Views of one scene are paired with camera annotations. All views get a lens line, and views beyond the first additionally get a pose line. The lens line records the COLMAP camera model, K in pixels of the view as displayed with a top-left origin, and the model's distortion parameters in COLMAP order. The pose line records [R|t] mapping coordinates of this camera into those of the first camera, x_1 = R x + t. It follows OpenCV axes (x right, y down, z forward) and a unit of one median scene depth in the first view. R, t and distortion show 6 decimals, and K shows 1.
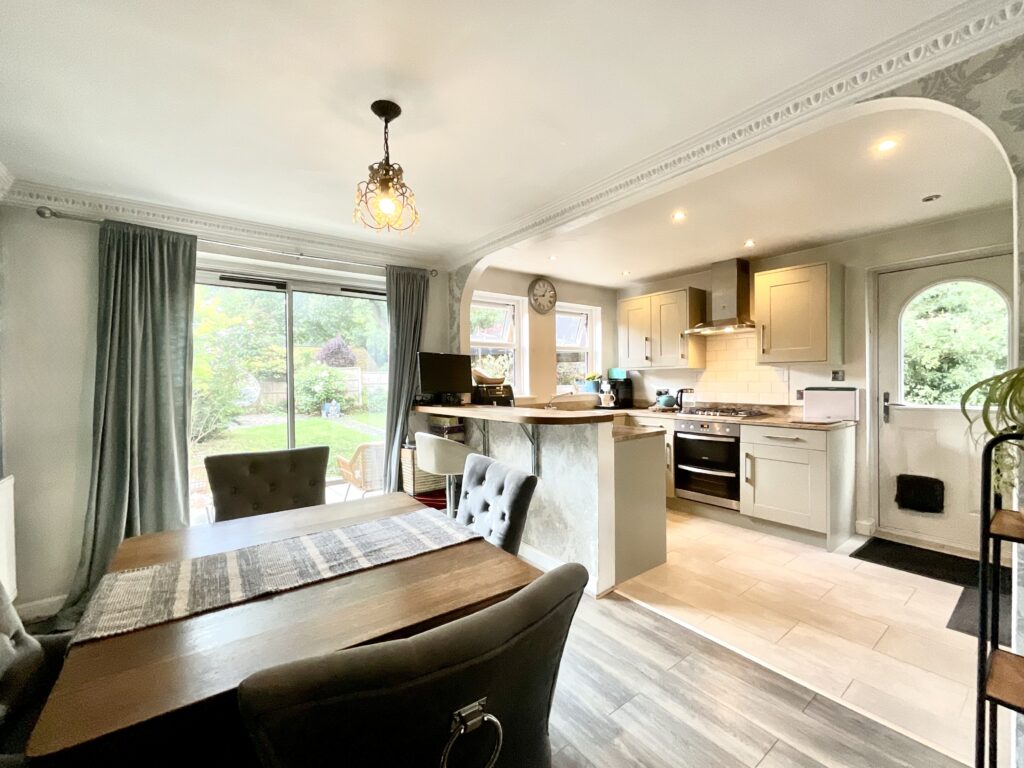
lens RADIAL K [[446.5, 0, 512.0], [0, 446.5, 384.0], [0, 0, 1]] dist [-0.000412, 0.000035]
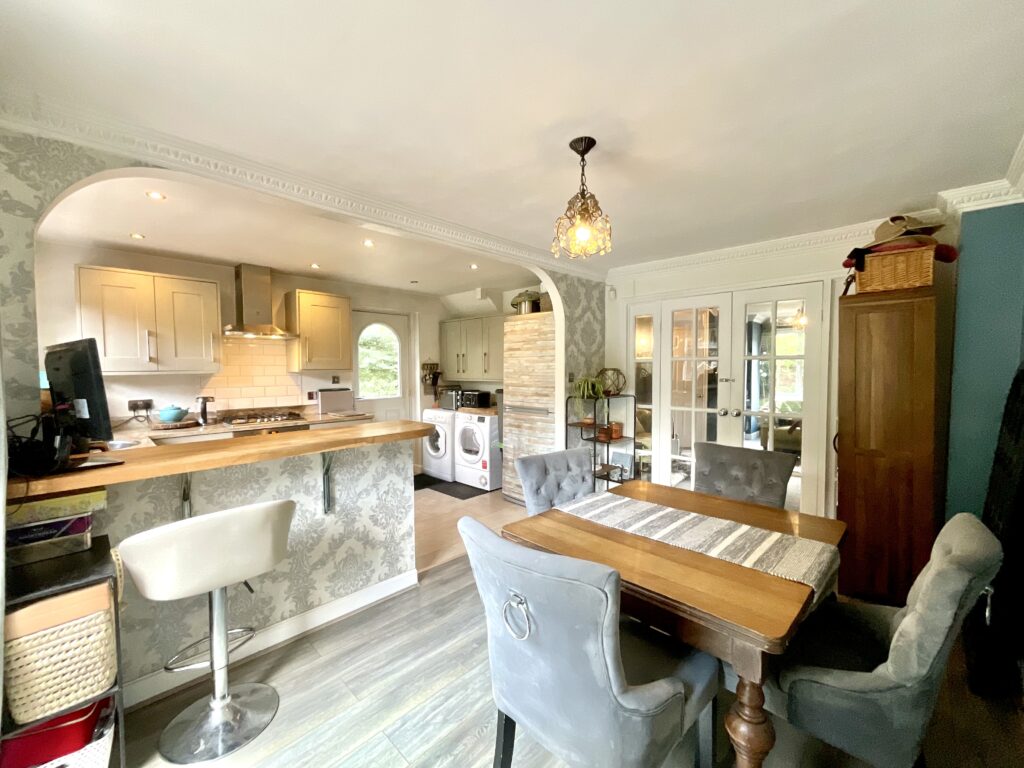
lens RADIAL K [[446.5, 0, 512.0], [0, 446.5, 384.0], [0, 0, 1]] dist [-0.000412, 0.000035]
pose [[-0.194214, -0.026799, 0.980593, -0.924305], [0.018185, 0.999357, 0.030913, -0.050505], [-0.980791, 0.023836, -0.193601, 0.971504]]
